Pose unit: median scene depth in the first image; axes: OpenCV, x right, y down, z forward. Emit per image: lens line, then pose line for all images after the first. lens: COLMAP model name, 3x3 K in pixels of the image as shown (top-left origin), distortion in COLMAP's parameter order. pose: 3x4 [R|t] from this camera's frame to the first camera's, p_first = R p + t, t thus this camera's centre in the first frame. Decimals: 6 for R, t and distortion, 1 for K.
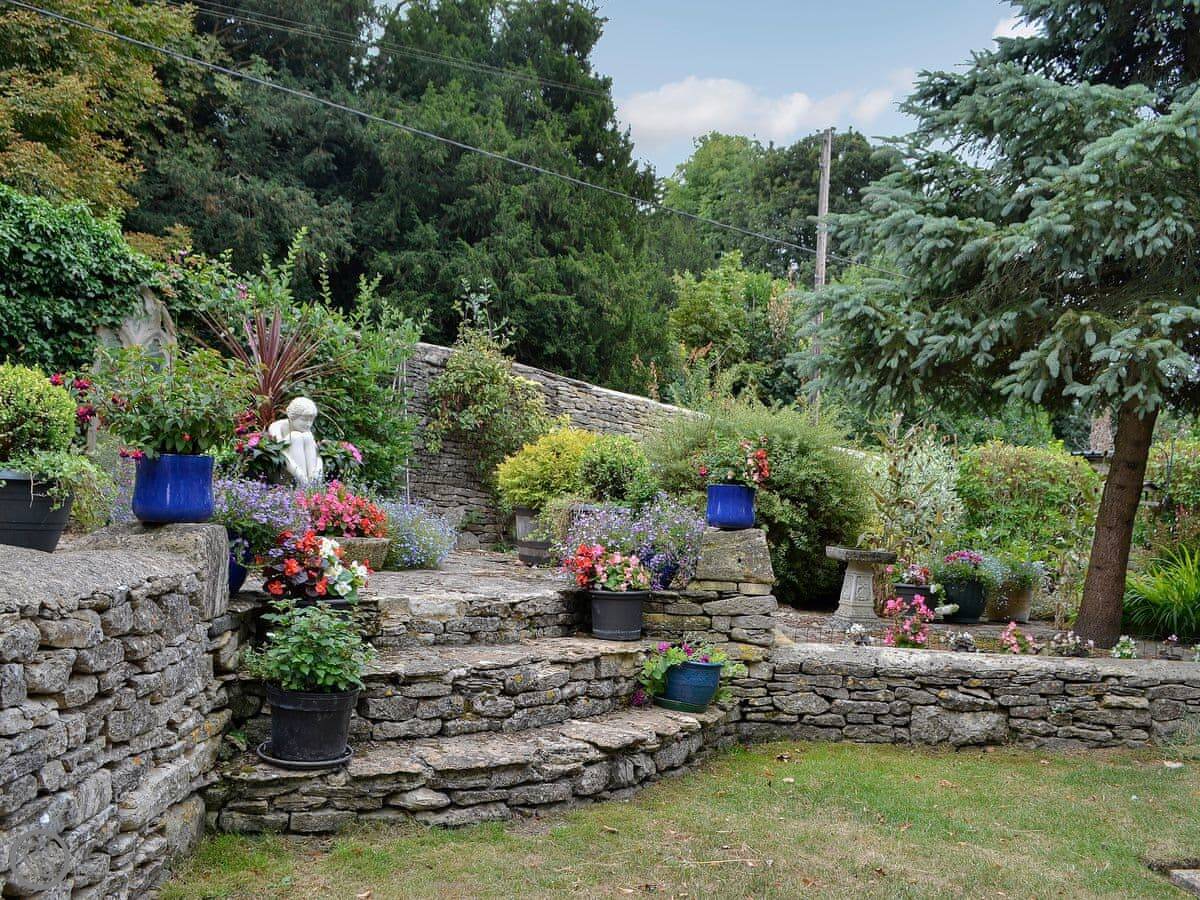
lens RADIAL K [[1091.1, 0, 602.6], [0, 1091.1, 470.2], [0, 0, 1]] dist [-0.079919, 0.002416]
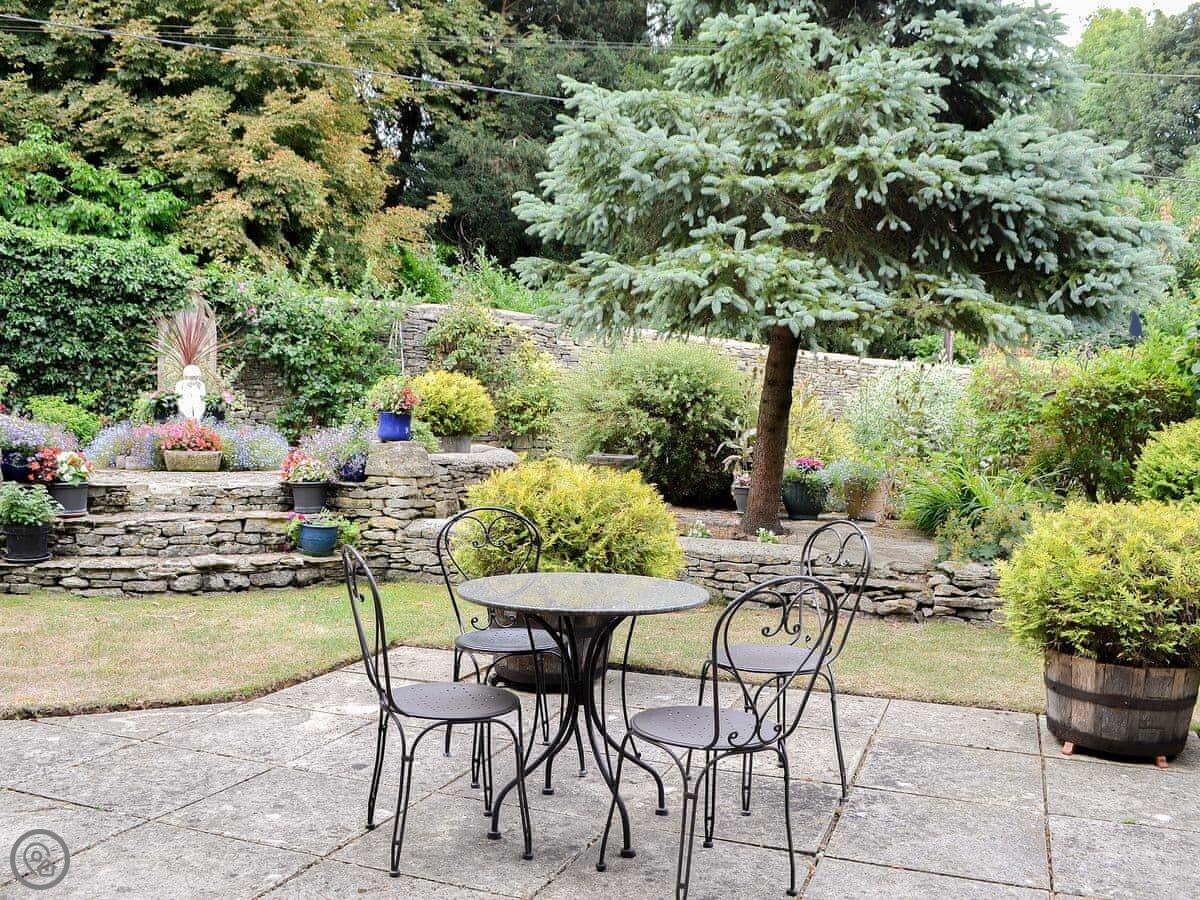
lens RADIAL K [[1091.1, 0, 602.6], [0, 1091.1, 470.2], [0, 0, 1]] dist [-0.079919, 0.002416]
pose [[0.923226, -0.006614, -0.384200, 1.082570], [0.036020, 0.996939, 0.069394, -0.000813], [0.382565, -0.077906, 0.920638, -0.303807]]
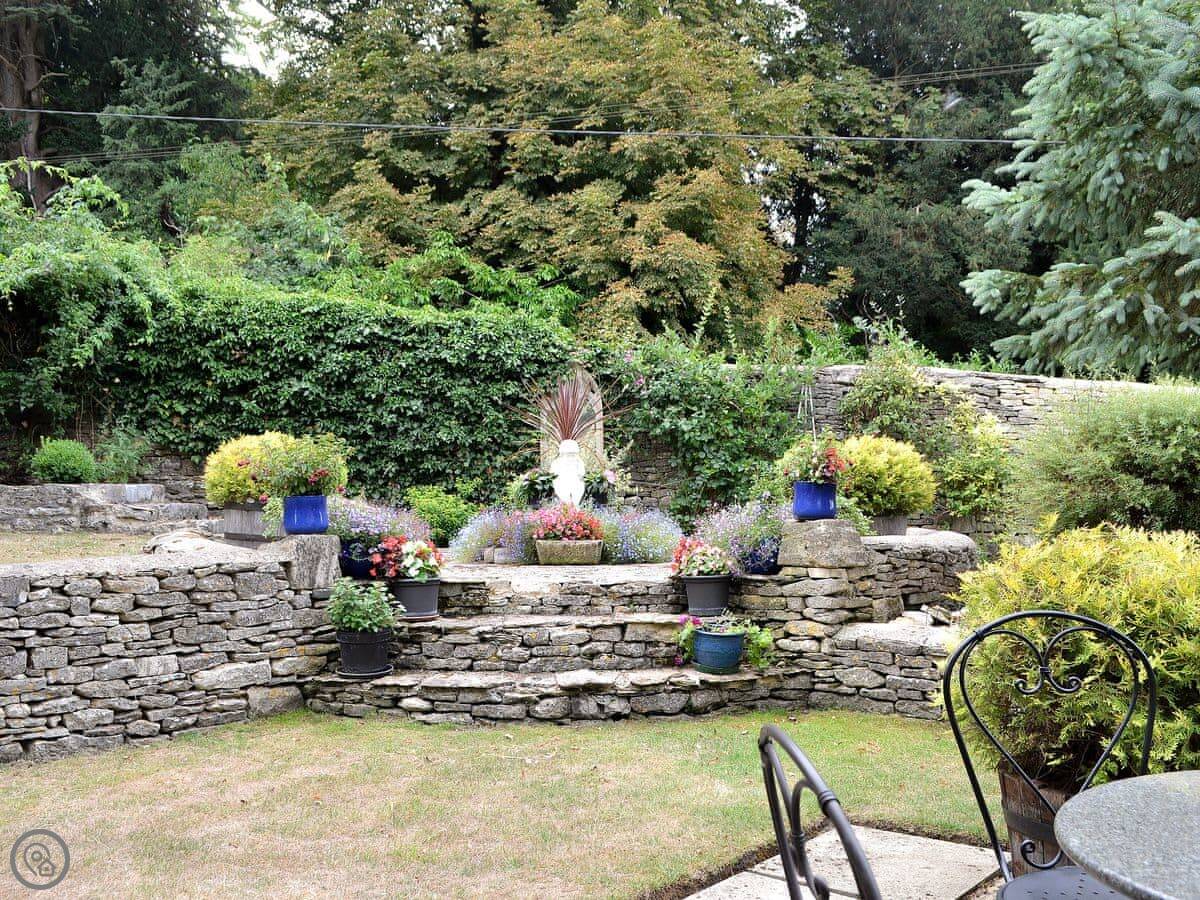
lens RADIAL K [[1091.1, 0, 602.6], [0, 1091.1, 470.2], [0, 0, 1]] dist [-0.079919, 0.002416]
pose [[0.724707, -0.078919, -0.684523, 0.831416], [0.070863, 0.996688, -0.039886, 0.035084], [0.685404, -0.019602, 0.727899, 0.033969]]
